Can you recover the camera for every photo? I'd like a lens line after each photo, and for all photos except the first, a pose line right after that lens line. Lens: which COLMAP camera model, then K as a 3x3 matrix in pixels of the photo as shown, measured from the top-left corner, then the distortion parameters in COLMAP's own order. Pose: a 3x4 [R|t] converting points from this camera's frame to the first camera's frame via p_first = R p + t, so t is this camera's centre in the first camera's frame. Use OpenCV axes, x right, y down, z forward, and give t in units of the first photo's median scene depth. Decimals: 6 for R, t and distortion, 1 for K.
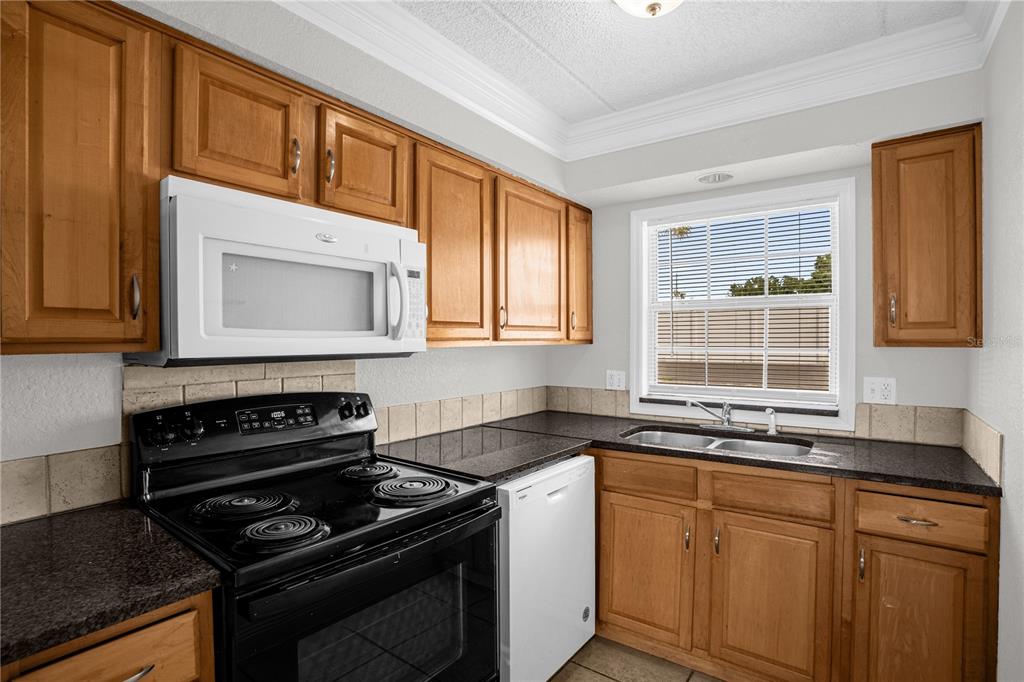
lens RADIAL K [[497.7, 0, 512.0], [0, 497.7, 341.0], [0, 0, 1]] dist [-0.072883, 0.030174]
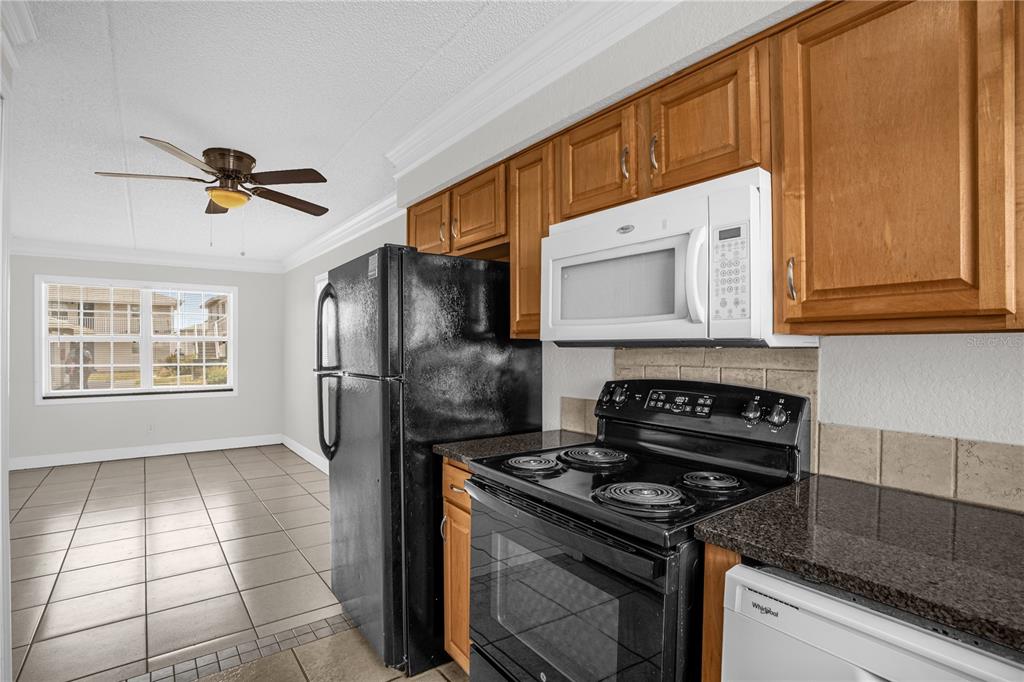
lens RADIAL K [[511.7, 0, 510.0], [0, 511.7, 351.4], [0, 0, 1]] dist [0.002498, 0.000590]
pose [[-0.285579, 0.009508, -0.958308, 0.532617], [-0.005342, 0.999919, 0.011513, 0.029219], [0.958340, 0.008407, -0.285505, 0.763466]]
